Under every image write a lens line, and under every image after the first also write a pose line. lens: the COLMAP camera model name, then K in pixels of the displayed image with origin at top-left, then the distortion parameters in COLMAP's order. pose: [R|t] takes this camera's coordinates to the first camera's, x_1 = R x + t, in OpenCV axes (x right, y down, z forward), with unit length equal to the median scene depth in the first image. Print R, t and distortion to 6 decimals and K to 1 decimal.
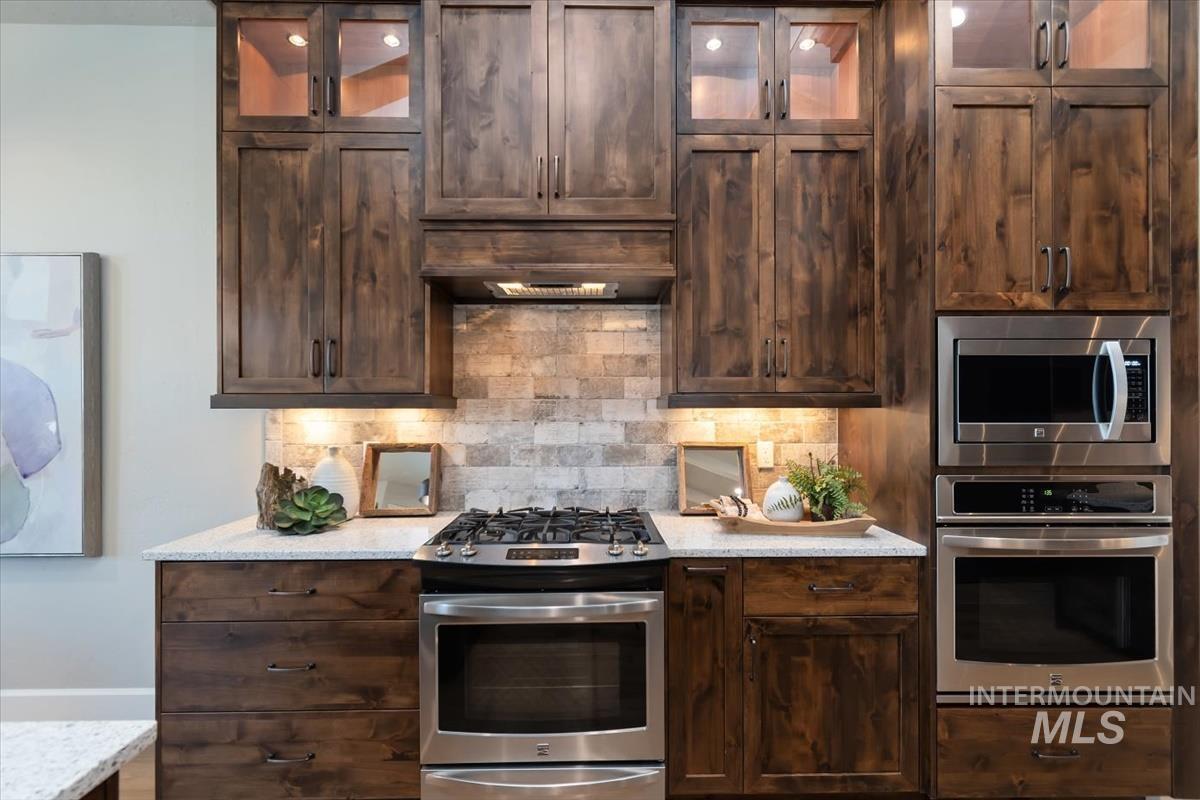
lens RADIAL K [[559.1, 0, 590.7], [0, 559.1, 401.6], [0, 0, 1]] dist [0.000059, -0.000025]
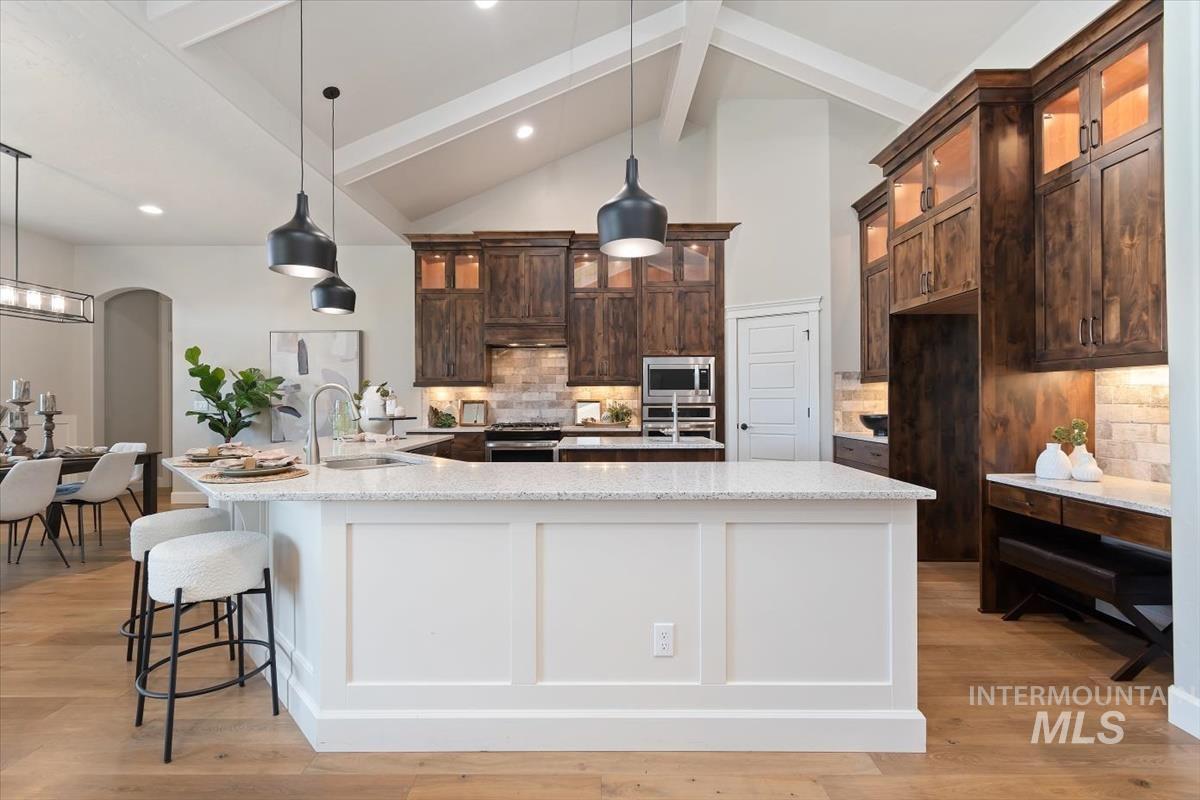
lens RADIAL K [[559.1, 0, 590.7], [0, 559.1, 401.6], [0, 0, 1]] dist [0.000059, -0.000025]
pose [[0.999960, -0.002729, -0.008508, 0.289128], [0.002887, 0.999821, 0.018678, 0.038159], [0.008455, -0.018702, 0.999789, -1.941534]]
